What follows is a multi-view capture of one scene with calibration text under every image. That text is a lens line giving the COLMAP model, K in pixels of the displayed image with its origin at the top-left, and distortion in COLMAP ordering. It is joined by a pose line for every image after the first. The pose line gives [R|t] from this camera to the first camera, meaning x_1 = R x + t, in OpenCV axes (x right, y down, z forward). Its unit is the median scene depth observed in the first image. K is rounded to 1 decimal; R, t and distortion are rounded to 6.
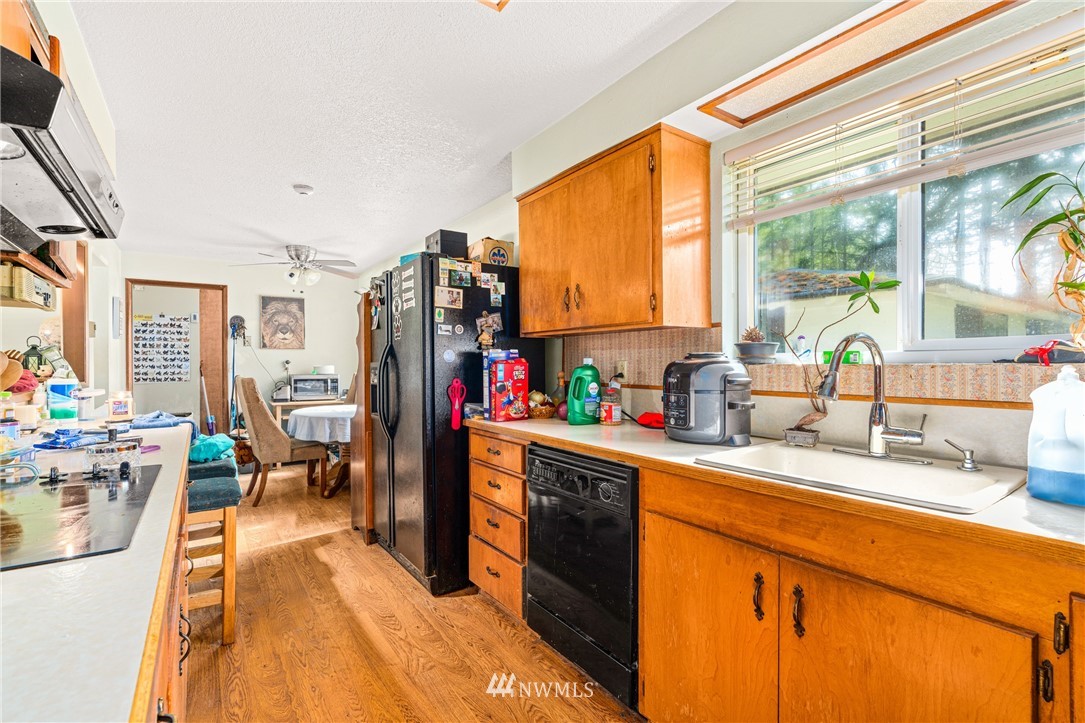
lens RADIAL K [[489.9, 0, 535.5], [0, 489.9, 364.0], [0, 0, 1]] dist [-0.000229, -0.000026]
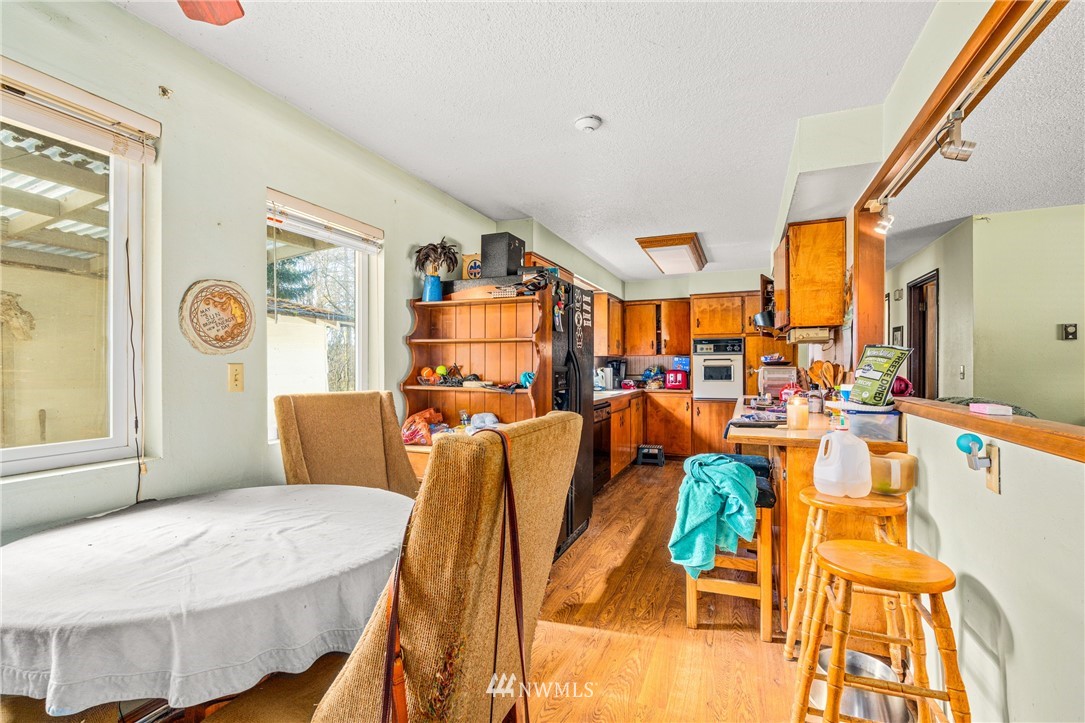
lens RADIAL K [[489.9, 0, 532.8], [0, 489.9, 368.3], [0, 0, 1]] dist [-0.000229, -0.000026]
pose [[-0.533379, 0.016080, 0.845723, -1.163621], [0.008734, 0.999871, -0.013502, 0.011468], [-0.845831, 0.000185, -0.533451, 1.634139]]
